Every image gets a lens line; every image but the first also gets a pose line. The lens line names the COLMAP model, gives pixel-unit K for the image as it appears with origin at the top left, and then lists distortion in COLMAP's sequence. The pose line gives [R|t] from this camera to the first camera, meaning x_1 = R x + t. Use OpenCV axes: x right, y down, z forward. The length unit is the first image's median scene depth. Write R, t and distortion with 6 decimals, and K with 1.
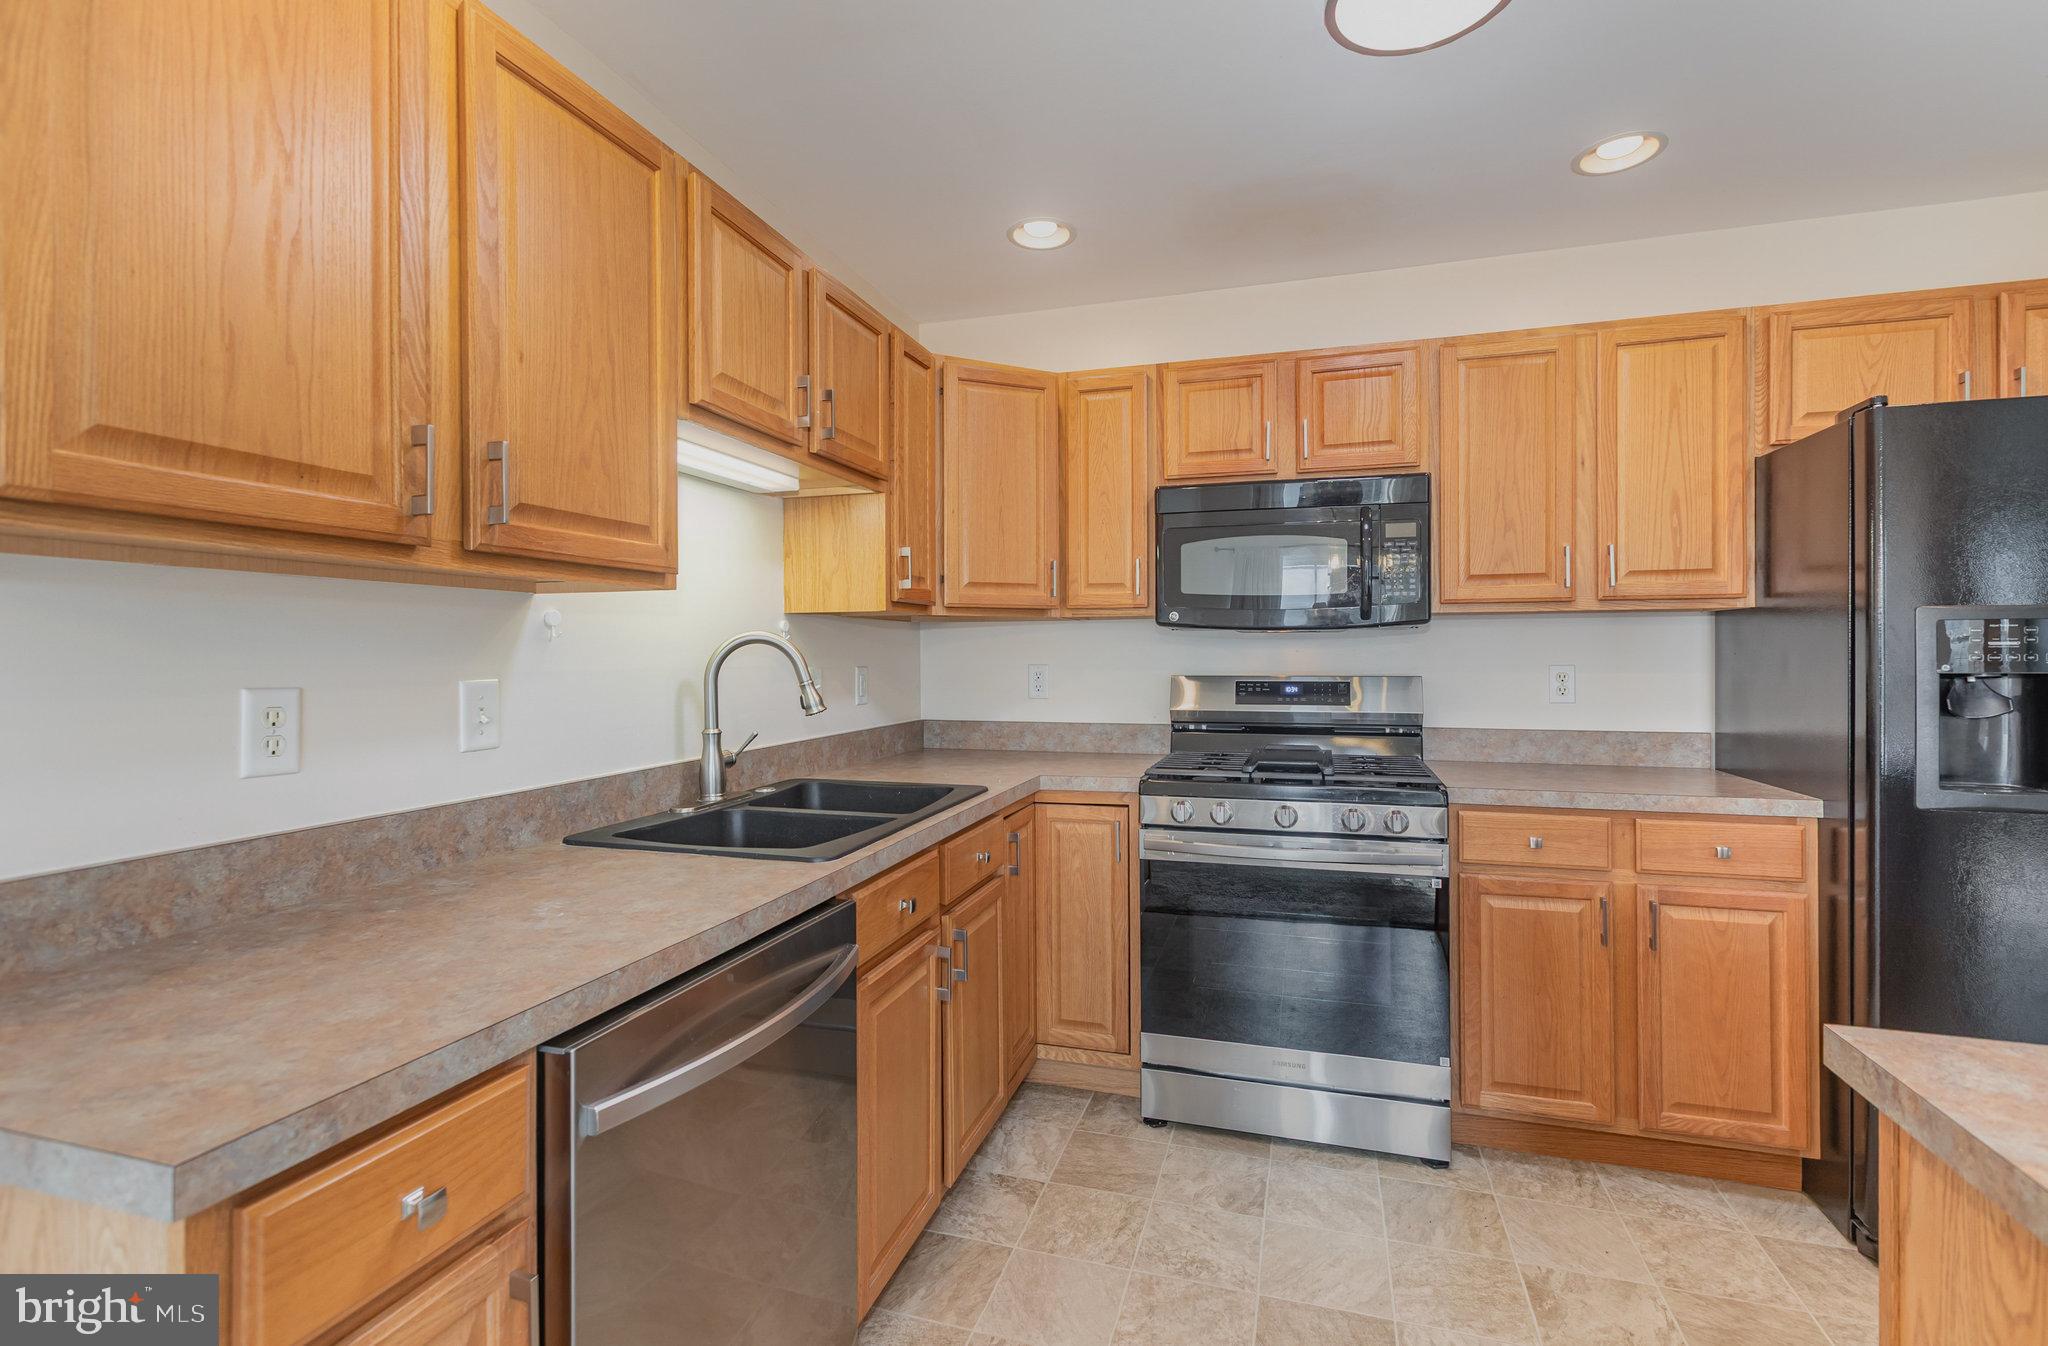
lens RADIAL K [[916.7, 0, 1029.0], [0, 916.7, 670.6], [0, 0, 1]] dist [0.002395, -0.000067]
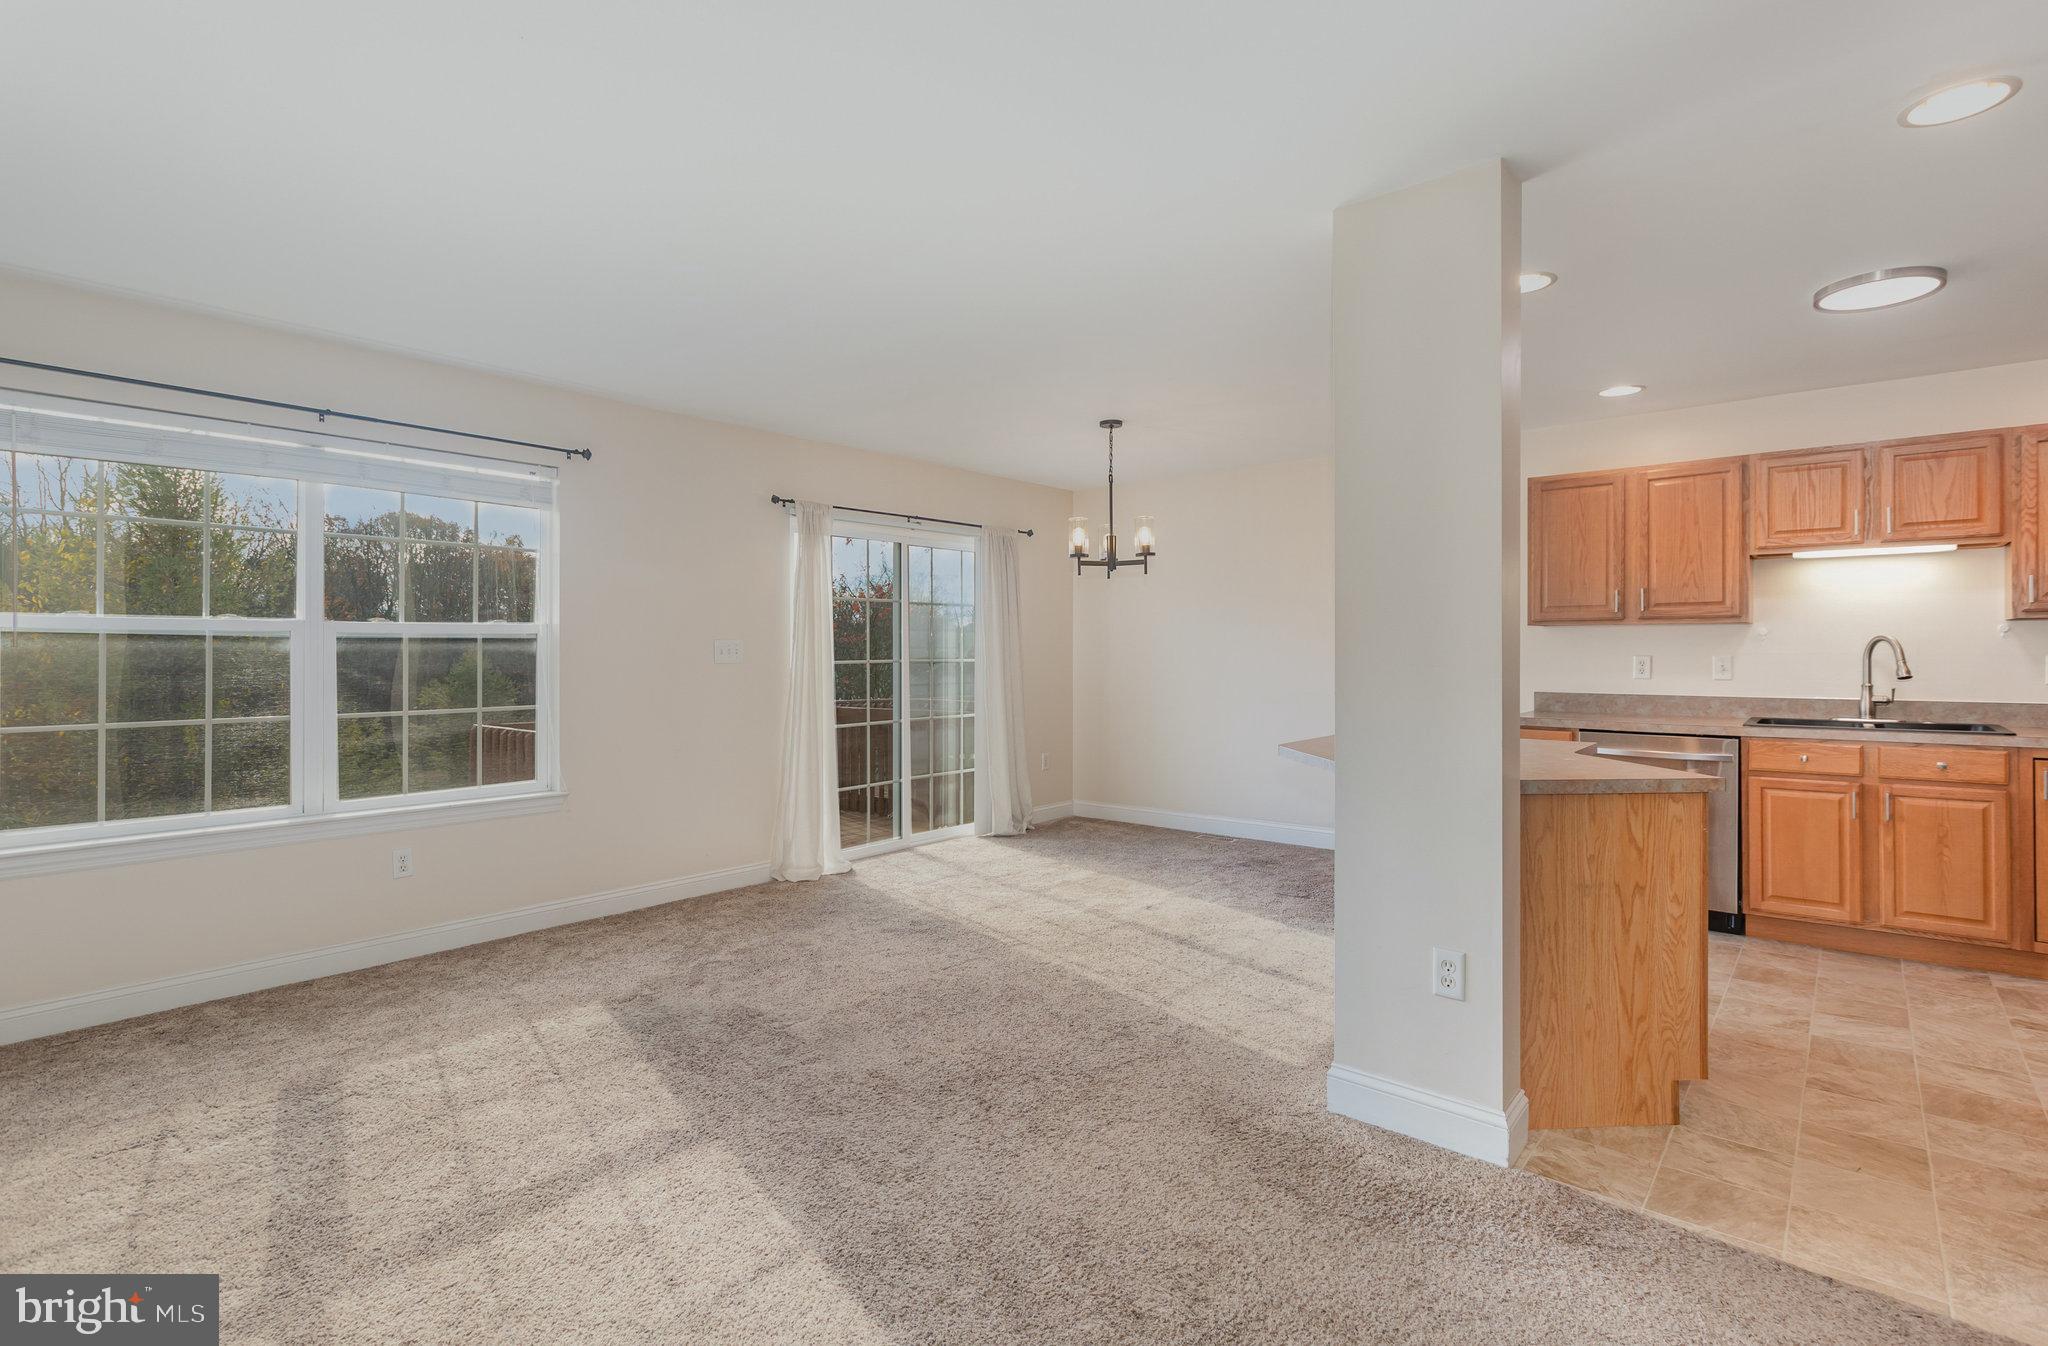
lens RADIAL K [[960.1, 0, 1022.5], [0, 960.1, 646.7], [0, 0, 1]] dist [0.002180, 0.000277]
pose [[-0.392975, -0.002544, -0.919546, 2.312855], [-0.018303, 0.999820, 0.005056, 0.004892], [0.919367, 0.018818, -0.392951, 0.130649]]
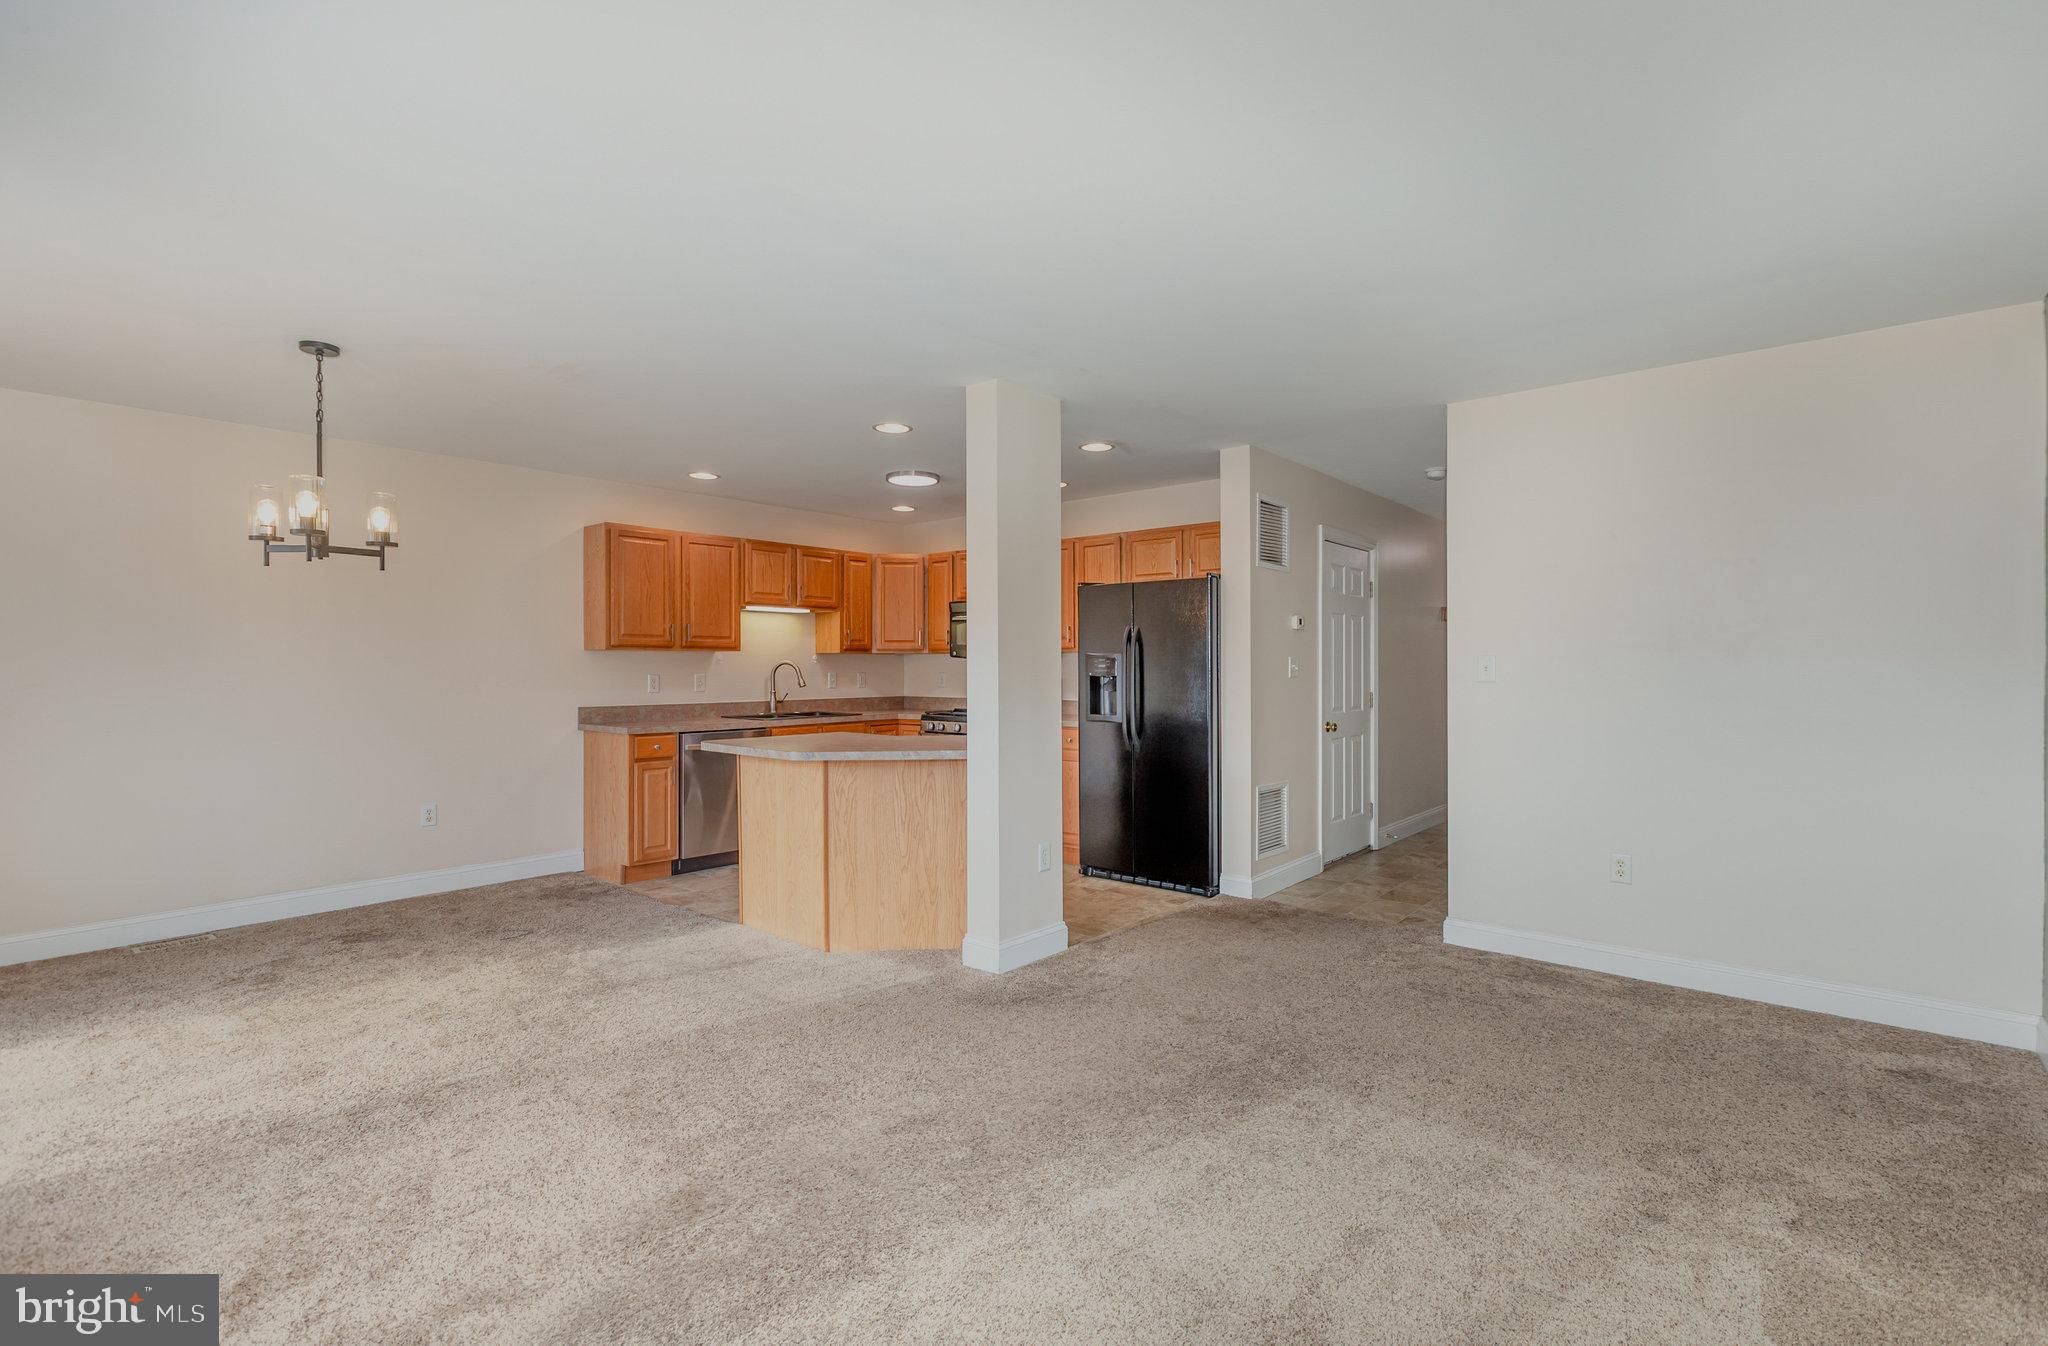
lens RADIAL K [[916.7, 0, 1029.0], [0, 916.7, 670.6], [0, 0, 1]] dist [0.002395, -0.000067]
pose [[0.914459, 0.001783, -0.404675, 1.797533], [-0.008937, 0.999835, -0.015791, 0.034759], [0.404580, 0.018056, 0.914324, -1.604181]]
